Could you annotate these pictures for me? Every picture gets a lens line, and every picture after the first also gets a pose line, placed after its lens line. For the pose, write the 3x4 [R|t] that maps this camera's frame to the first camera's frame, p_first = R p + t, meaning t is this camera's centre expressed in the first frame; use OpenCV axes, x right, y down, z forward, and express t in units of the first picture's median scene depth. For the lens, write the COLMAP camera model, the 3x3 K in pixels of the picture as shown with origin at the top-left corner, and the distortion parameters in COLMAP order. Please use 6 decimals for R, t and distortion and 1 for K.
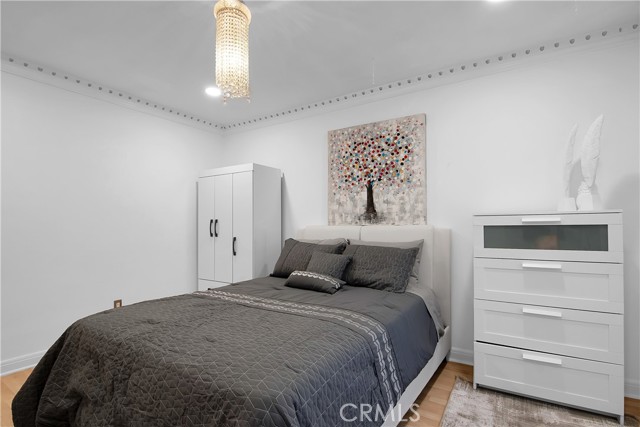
lens RADIAL K [[311.0, 0, 320.4], [0, 311.0, 217.0], [0, 0, 1]] dist [-0.006951, -0.002998]
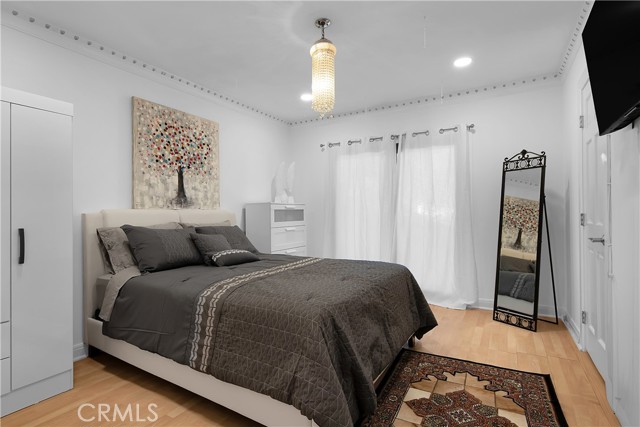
lens RADIAL K [[311.0, 0, 320.1], [0, 311.0, 213.2], [0, 0, 1]] dist [-0.006951, -0.002998]
pose [[-0.039116, 0.005825, 0.999218, -0.894406], [-0.014319, 0.999877, -0.006390, 0.039211], [-0.999132, -0.014558, -0.039027, 0.573846]]
